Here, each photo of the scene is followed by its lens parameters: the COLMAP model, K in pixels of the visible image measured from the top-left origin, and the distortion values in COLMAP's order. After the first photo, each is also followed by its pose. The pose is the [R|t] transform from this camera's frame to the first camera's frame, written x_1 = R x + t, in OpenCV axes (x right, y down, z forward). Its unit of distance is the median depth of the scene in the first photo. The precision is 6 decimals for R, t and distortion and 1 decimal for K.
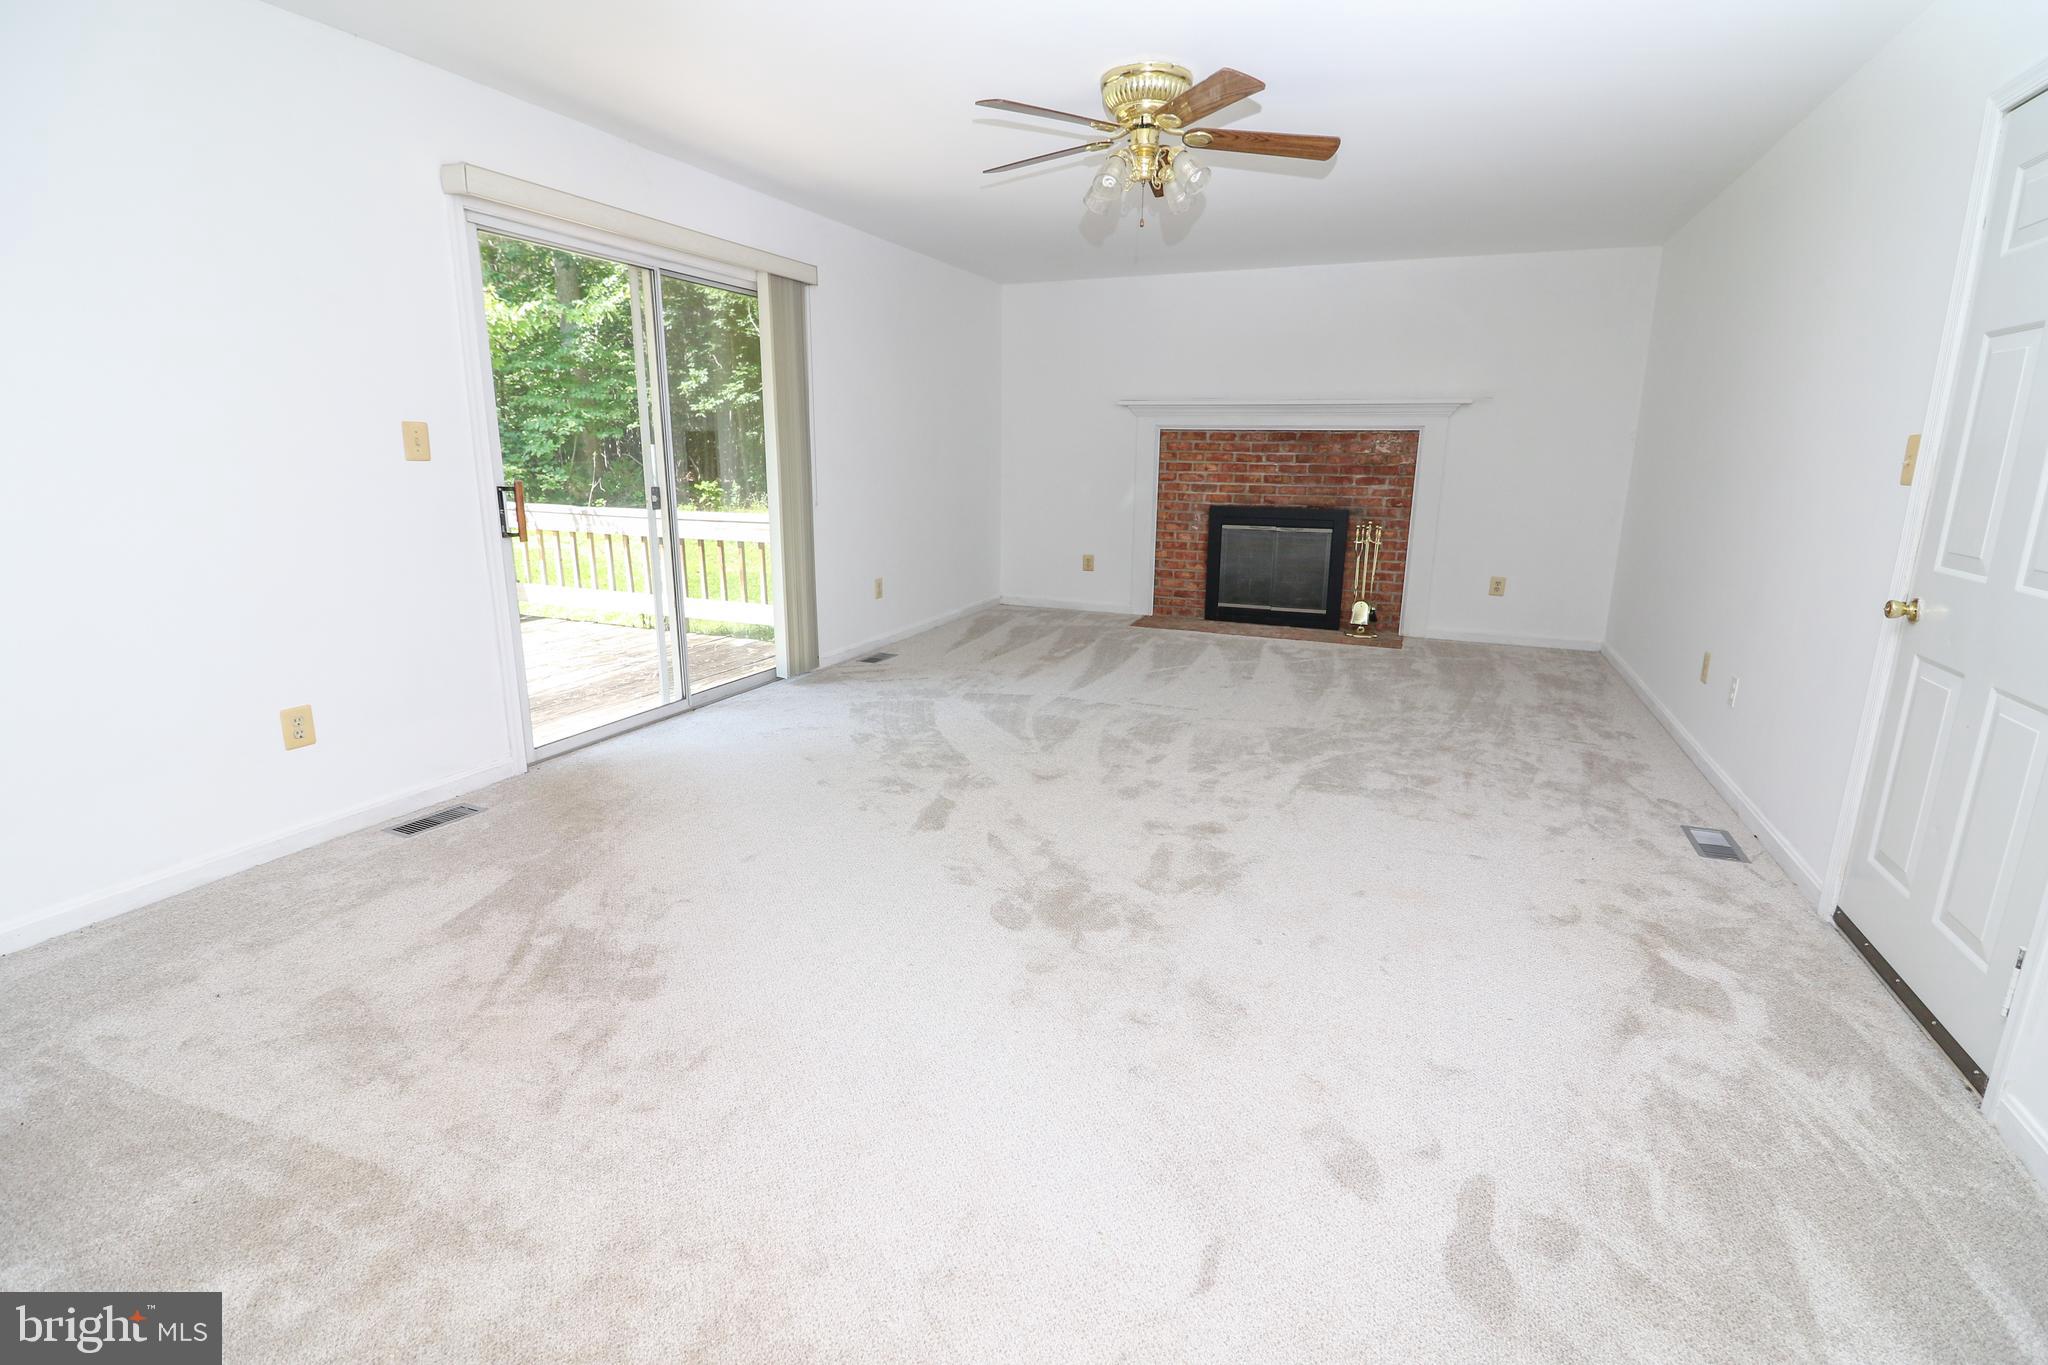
lens RADIAL K [[948.3, 0, 1023.1], [0, 948.3, 678.3], [0, 0, 1]] dist [-0.001489, -0.000770]
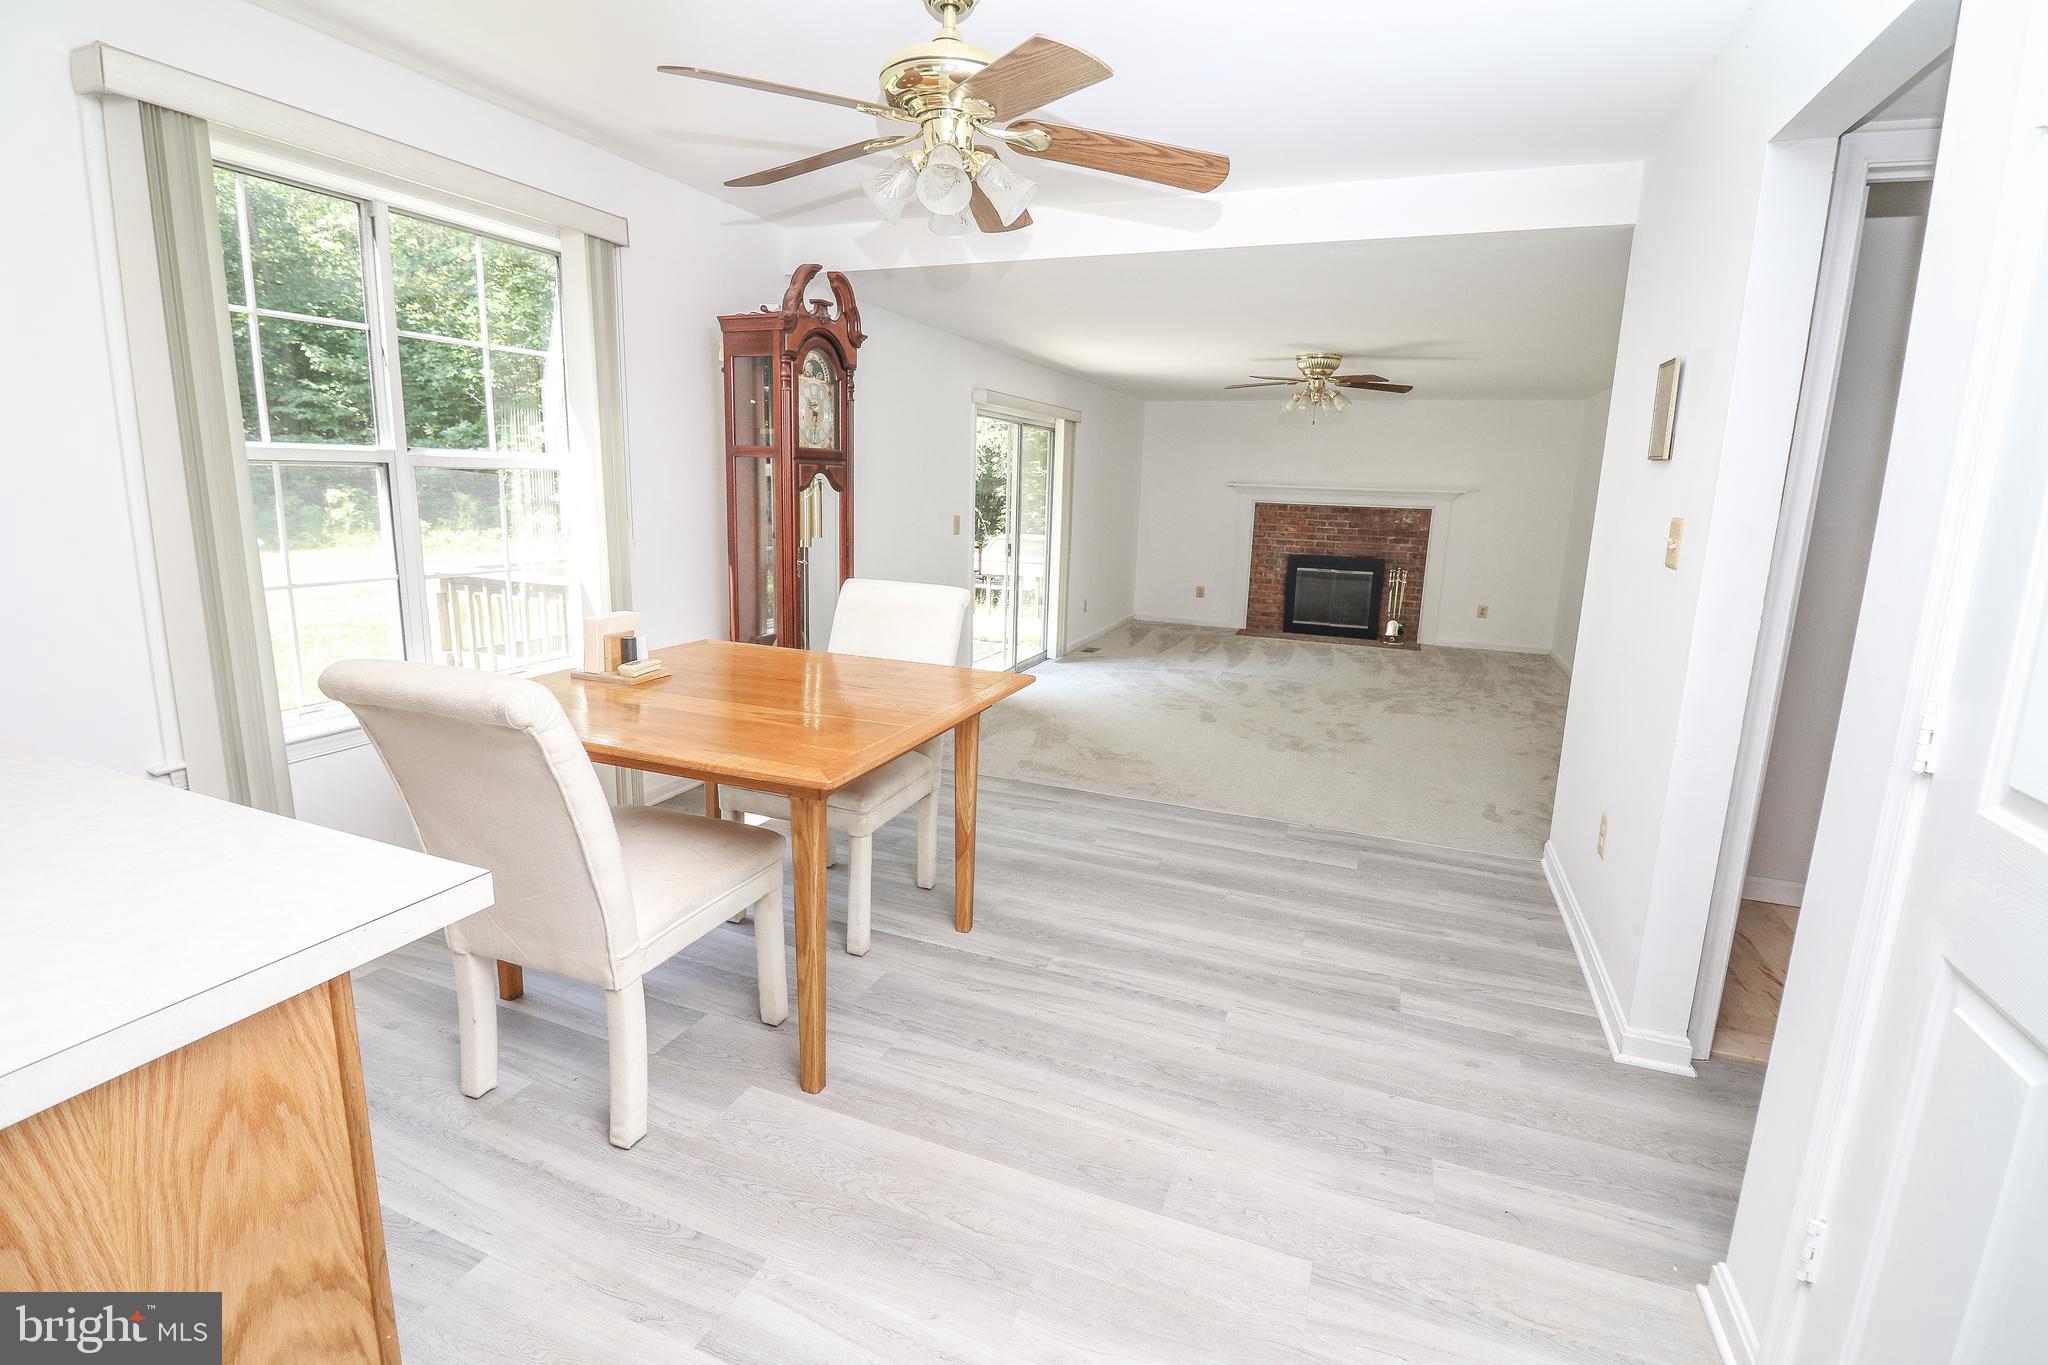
lens RADIAL K [[948.3, 0, 1019.3], [0, 948.3, 673.8], [0, 0, 1]] dist [-0.001489, -0.000770]
pose [[0.999654, 0.015986, 0.020901, -0.264895], [-0.015254, 0.999281, -0.034709, 0.064453], [-0.021441, 0.034378, 0.999179, -0.485619]]
